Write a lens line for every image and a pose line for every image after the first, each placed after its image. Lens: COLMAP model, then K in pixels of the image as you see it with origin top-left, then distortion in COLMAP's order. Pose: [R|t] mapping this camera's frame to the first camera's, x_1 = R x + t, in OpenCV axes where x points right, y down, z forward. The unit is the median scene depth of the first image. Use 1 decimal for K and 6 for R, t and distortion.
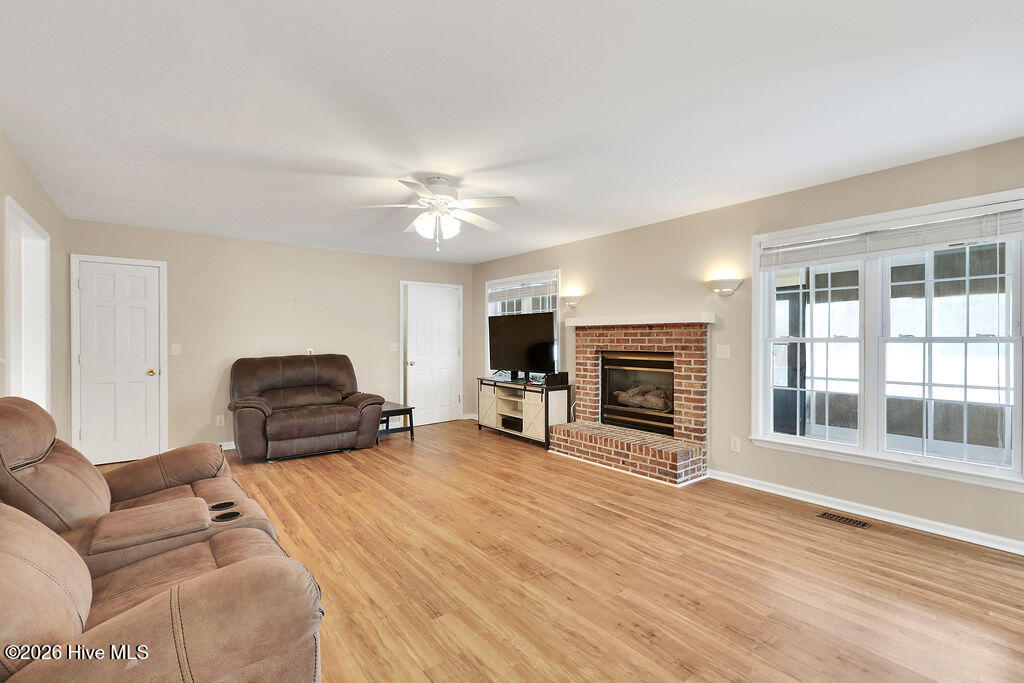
lens RADIAL K [[456.4, 0, 514.1], [0, 456.4, 338.3], [0, 0, 1]] dist [-0.019297, 0.000966]
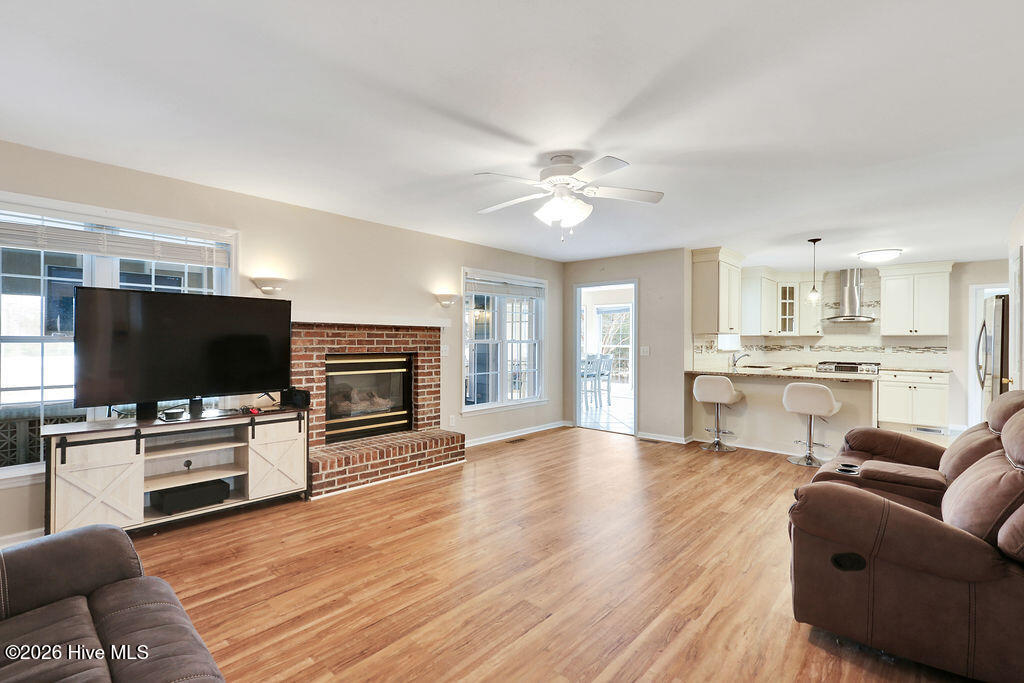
lens RADIAL K [[456.4, 0, 513.8], [0, 456.4, 344.6], [0, 0, 1]] dist [-0.019297, 0.000966]
pose [[-0.158181, -0.006929, 0.987386, -0.763812], [-0.007338, 0.999956, 0.005842, 0.003113], [-0.987383, -0.006321, -0.158225, 0.929296]]
